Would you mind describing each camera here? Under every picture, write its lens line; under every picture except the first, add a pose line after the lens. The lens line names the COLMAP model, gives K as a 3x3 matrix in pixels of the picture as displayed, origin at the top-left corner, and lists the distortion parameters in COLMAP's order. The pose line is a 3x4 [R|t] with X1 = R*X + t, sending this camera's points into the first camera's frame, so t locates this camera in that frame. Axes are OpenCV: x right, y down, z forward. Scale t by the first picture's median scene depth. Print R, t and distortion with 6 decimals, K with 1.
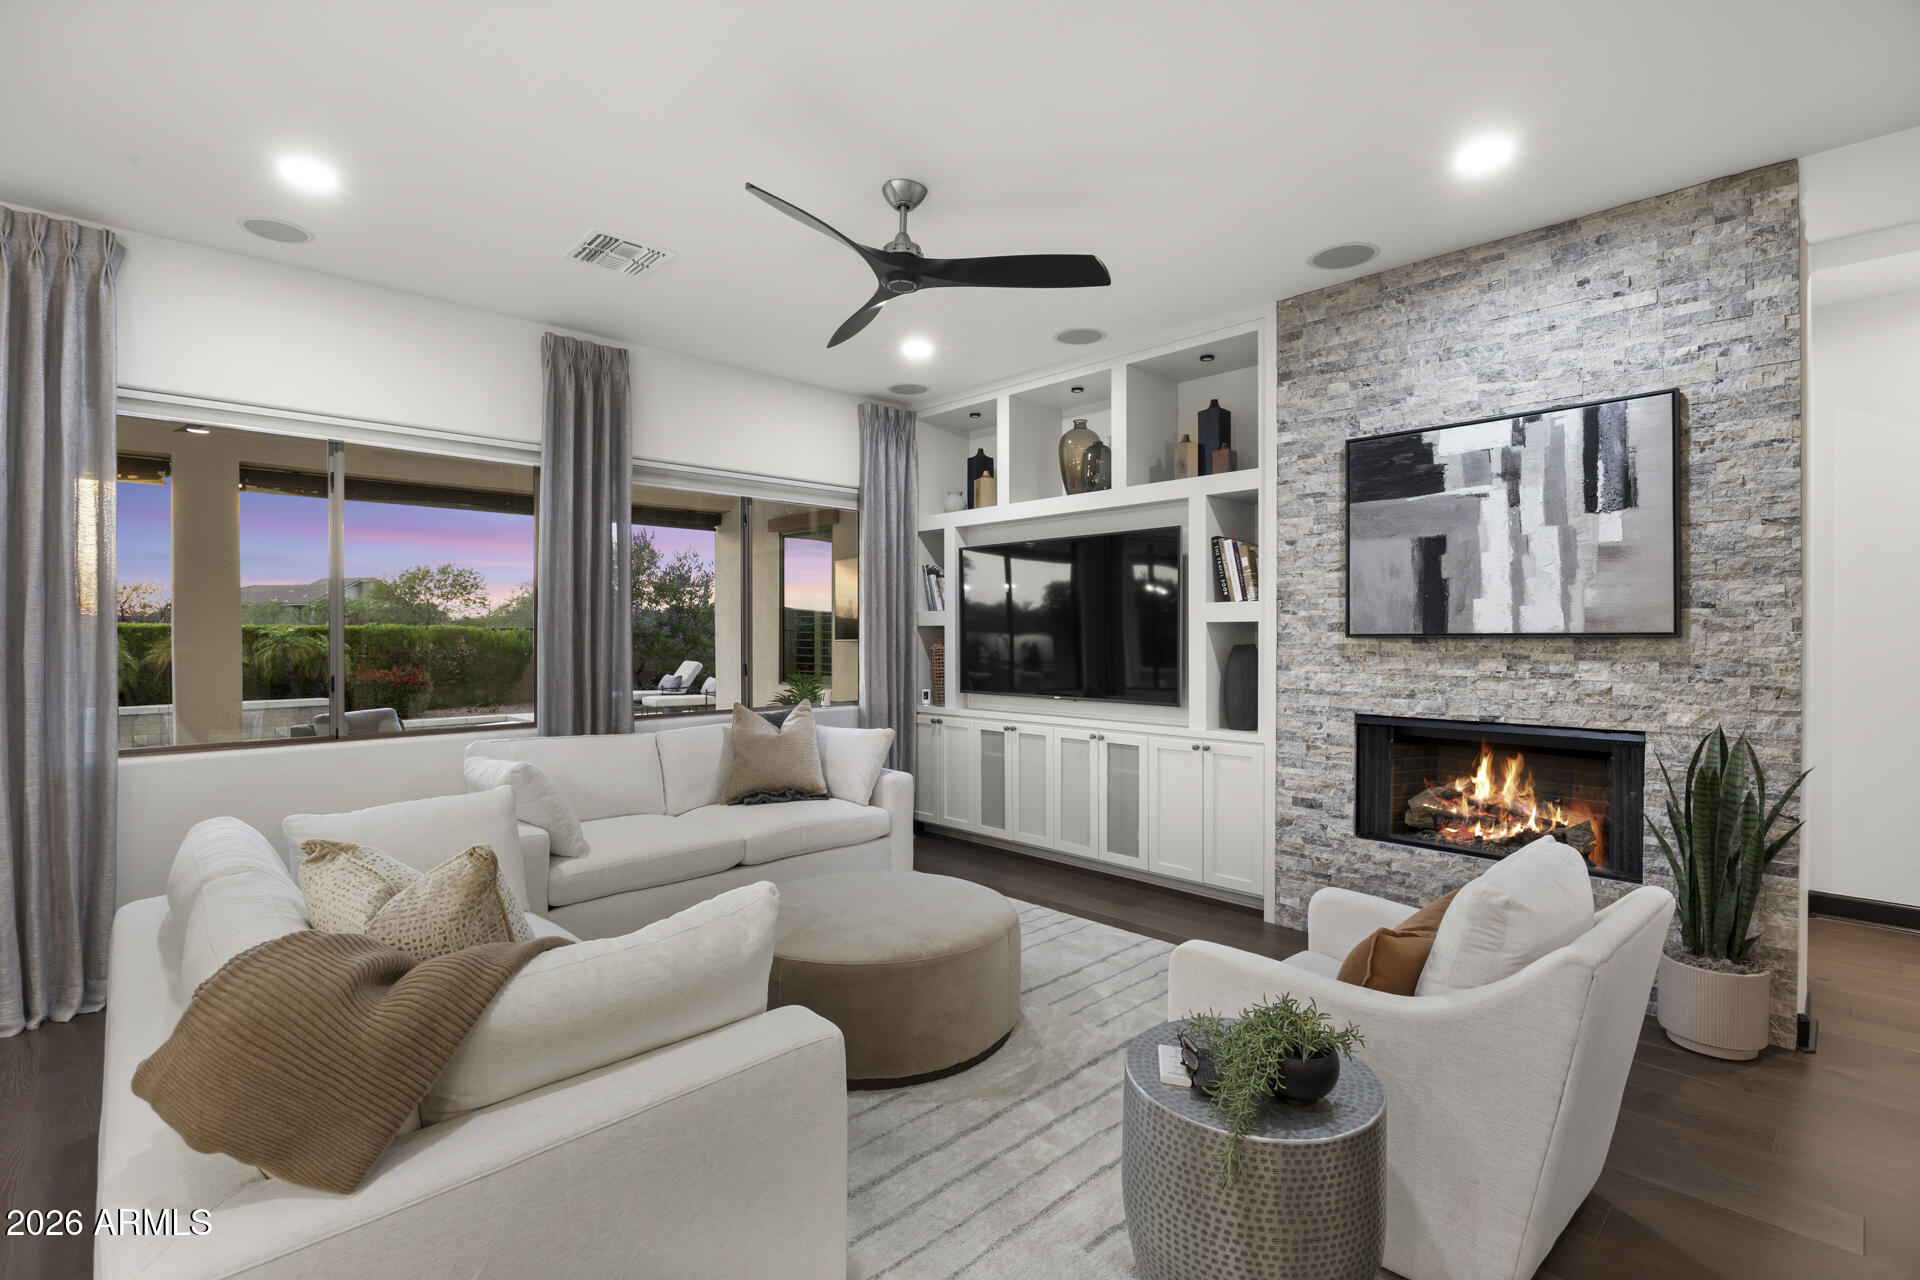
lens RADIAL K [[892.0, 0, 951.2], [0, 892.0, 636.0], [0, 0, 1]] dist [-0.010627, 0.001943]
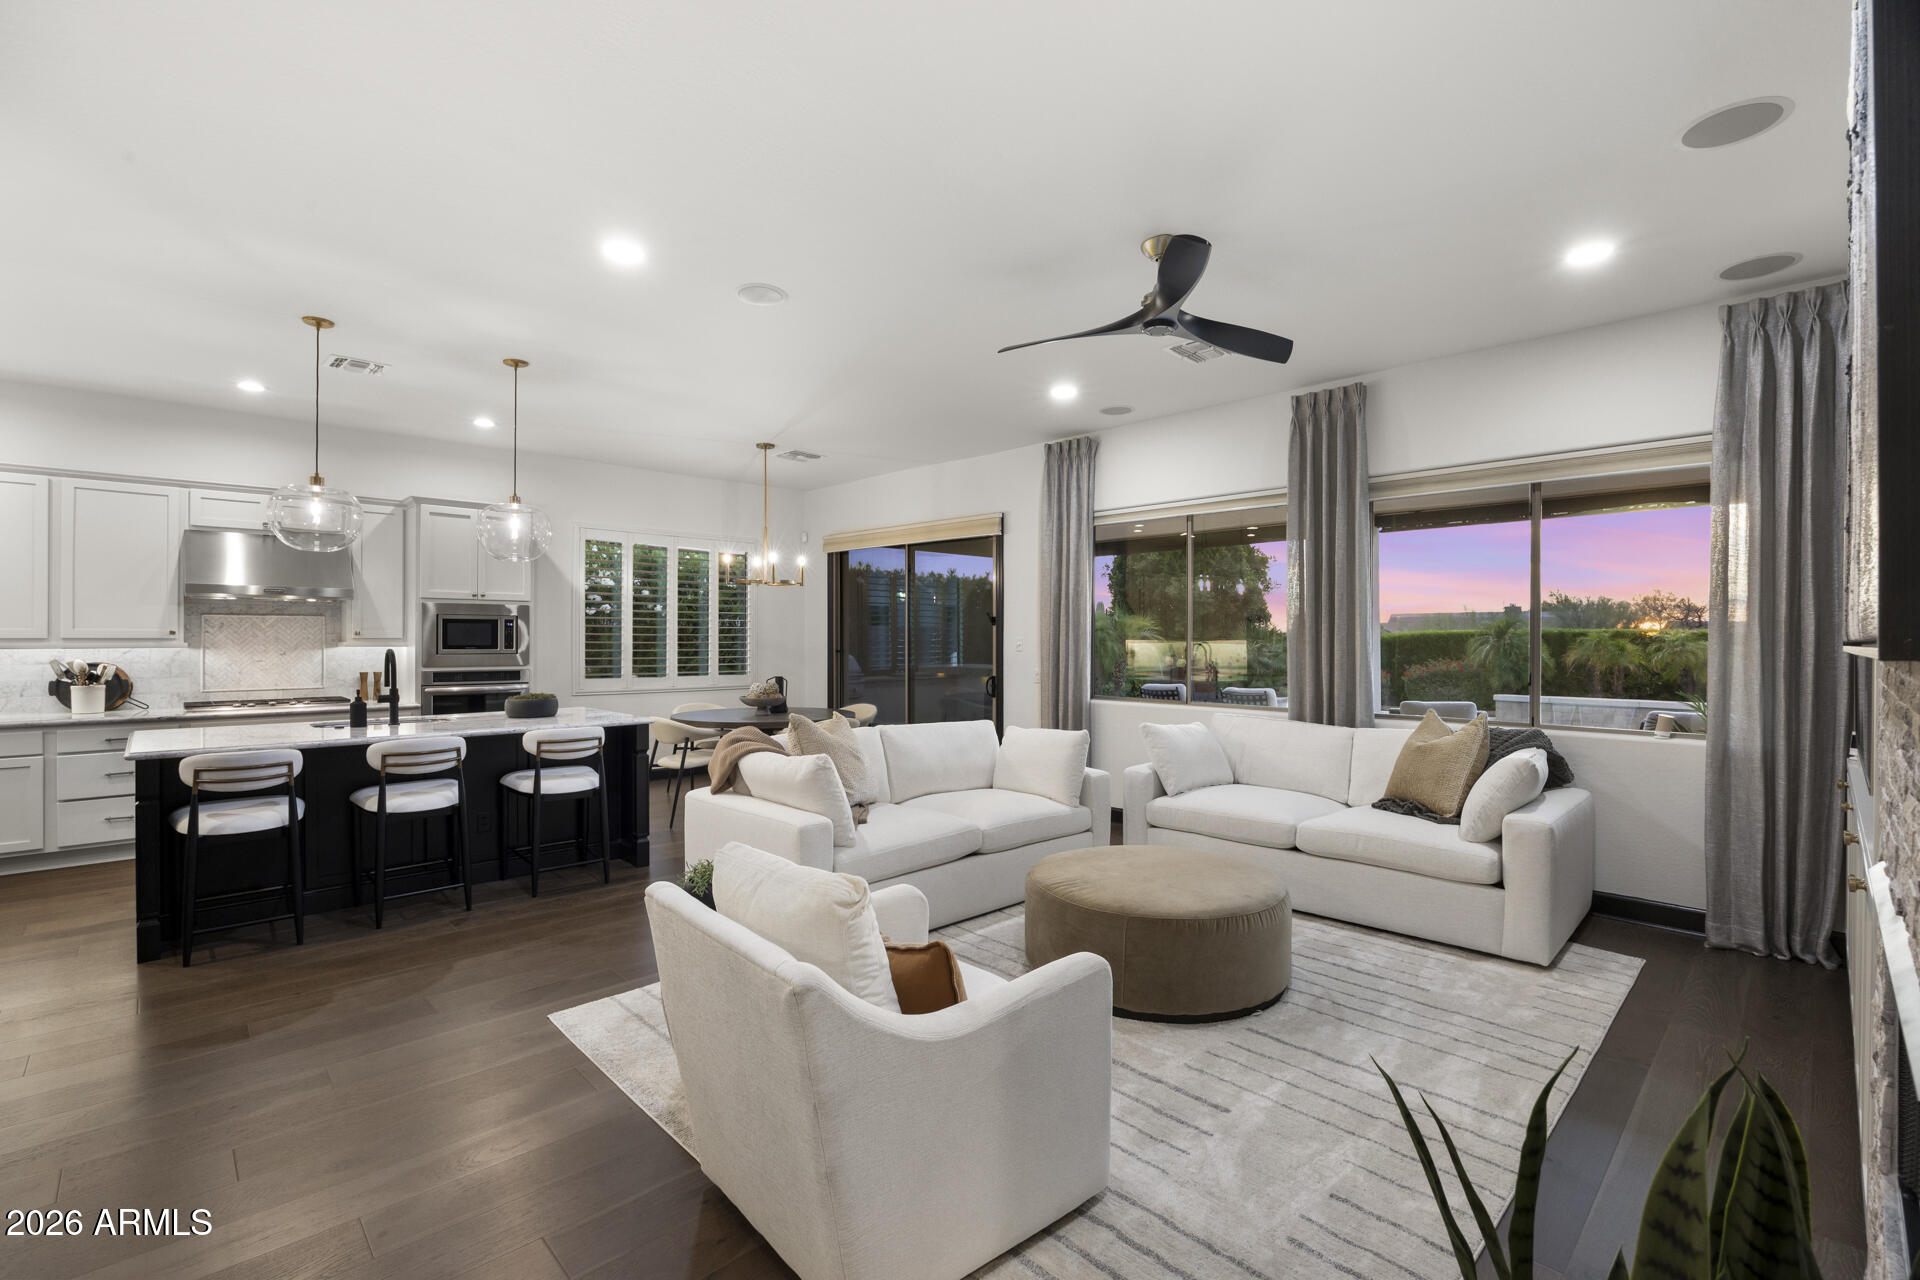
lens RADIAL K [[848.7, 0, 967.4], [0, 848.7, 634.6], [0, 0, 1]] dist [-0.014209, 0.000796]
pose [[0.007515, -0.001899, -0.999970, 0.803267], [-0.007407, 0.999971, -0.001955, -0.001453], [0.999944, 0.007421, 0.007501, 0.591598]]
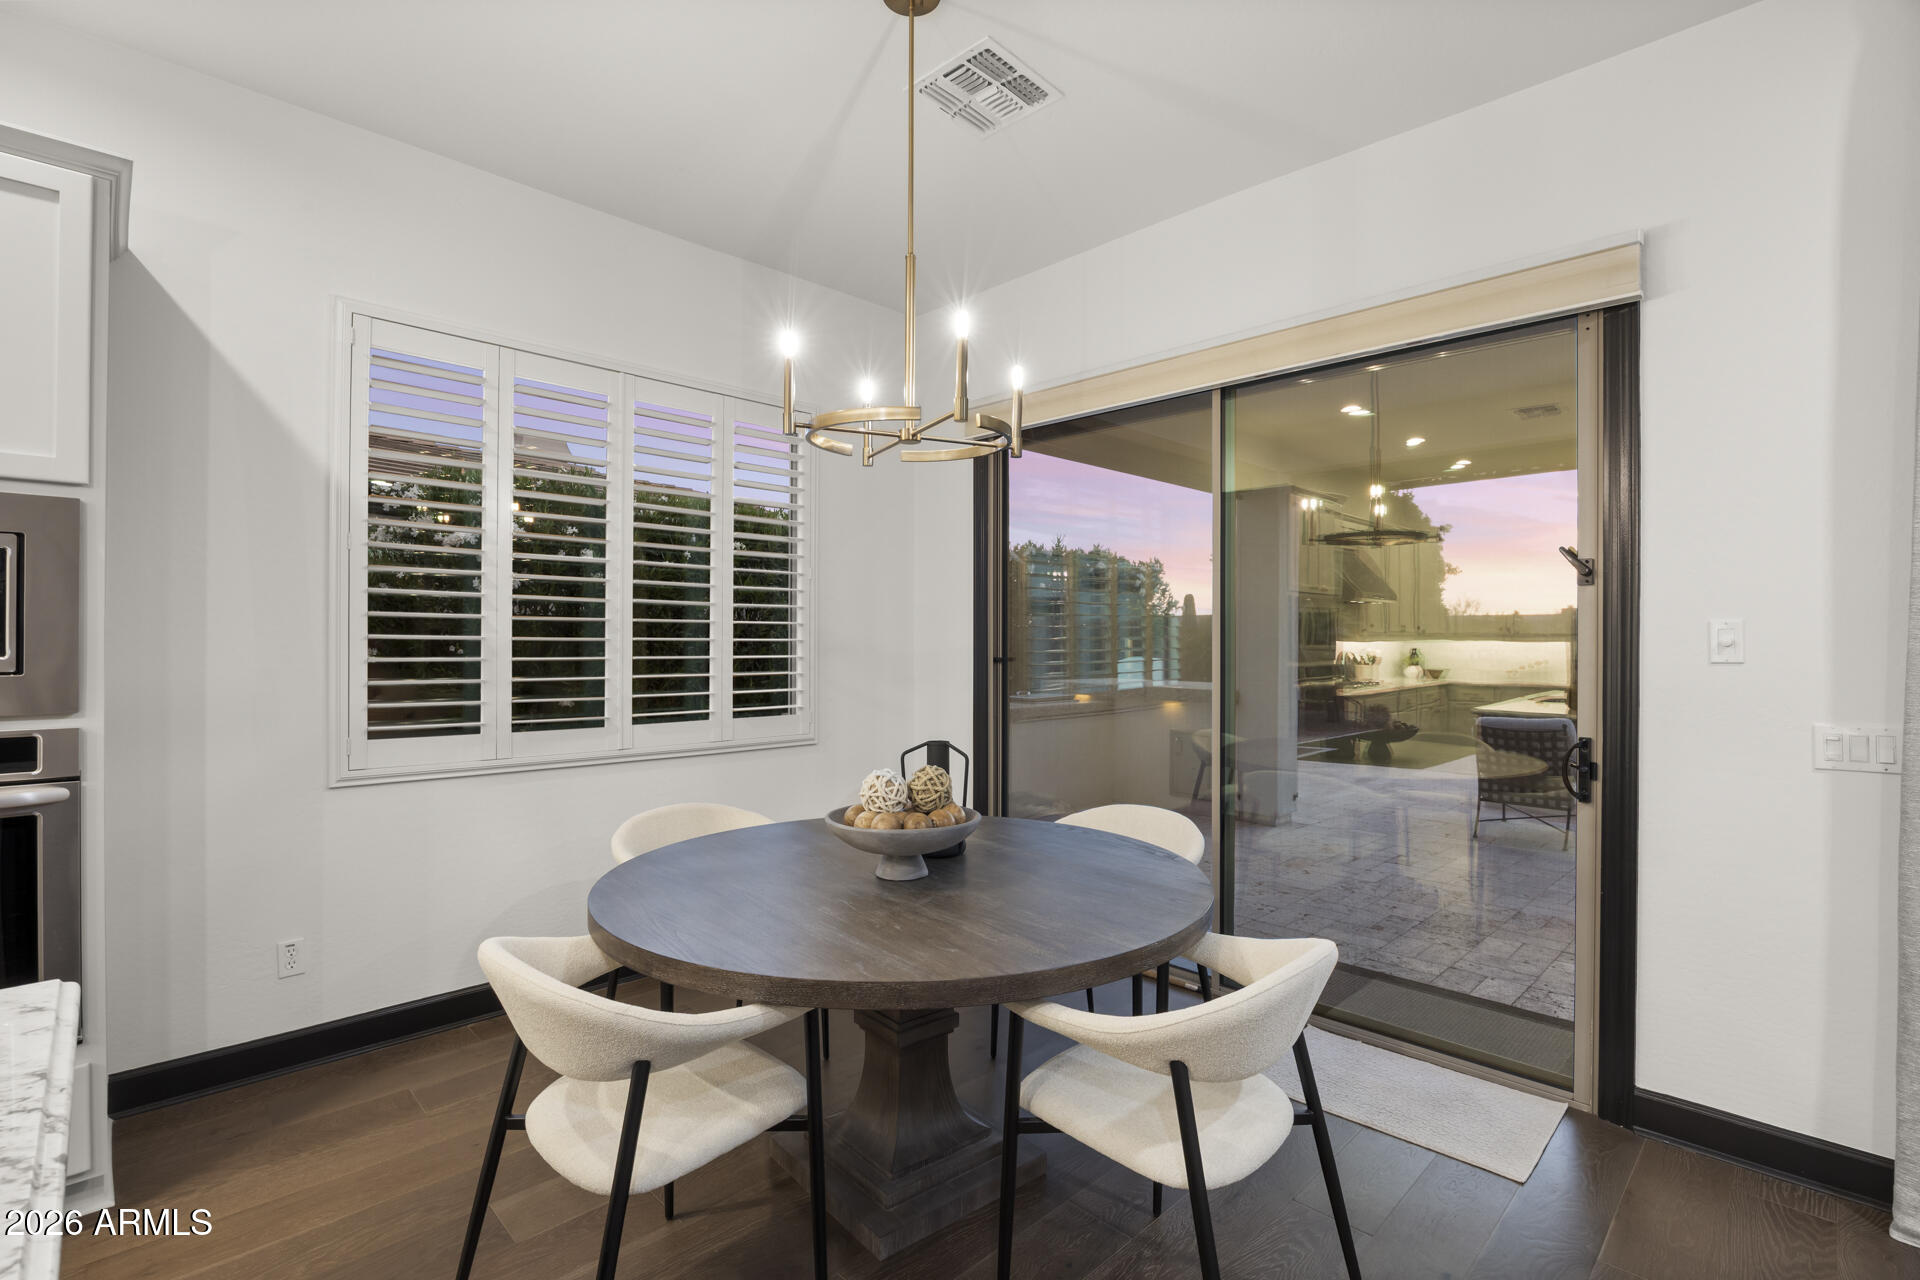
lens RADIAL K [[892.0, 0, 961.6], [0, 892.0, 639.2], [0, 0, 1]] dist [-0.010627, 0.001943]
pose [[0.004520, -0.000729, -0.999990, -0.380592], [-0.007747, 0.999970, -0.000764, 0.016777], [0.999960, 0.007751, 0.004514, 0.222085]]
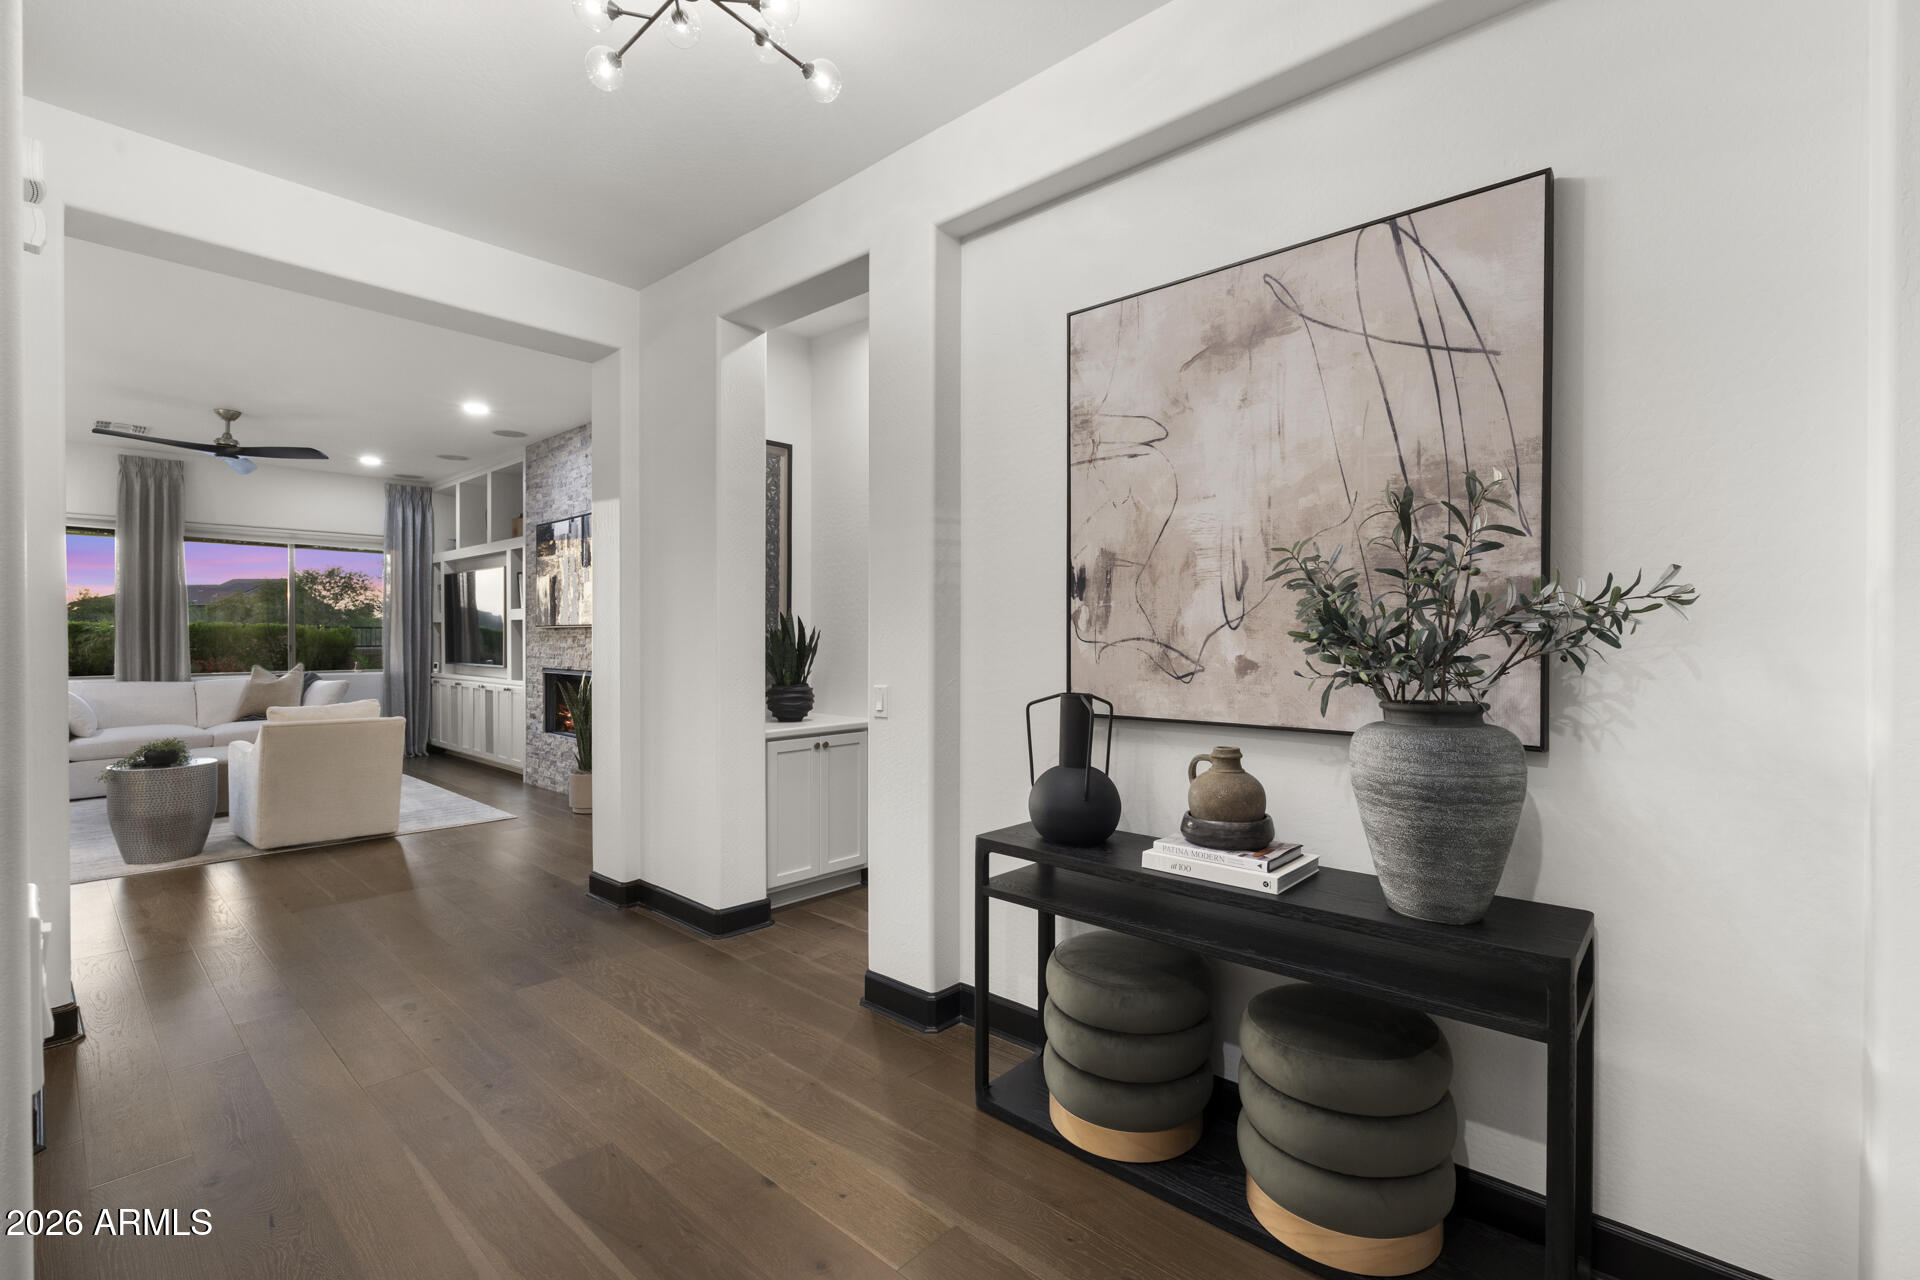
lens RADIAL K [[848.7, 0, 970.9], [0, 848.7, 635.7], [0, 0, 1]] dist [-0.014209, 0.000796]
pose [[0.996655, 0.002990, 0.081666, 1.213458], [-0.002824, 0.999994, -0.002147, 0.020750], [-0.081672, 0.001909, 0.996657, -0.882285]]
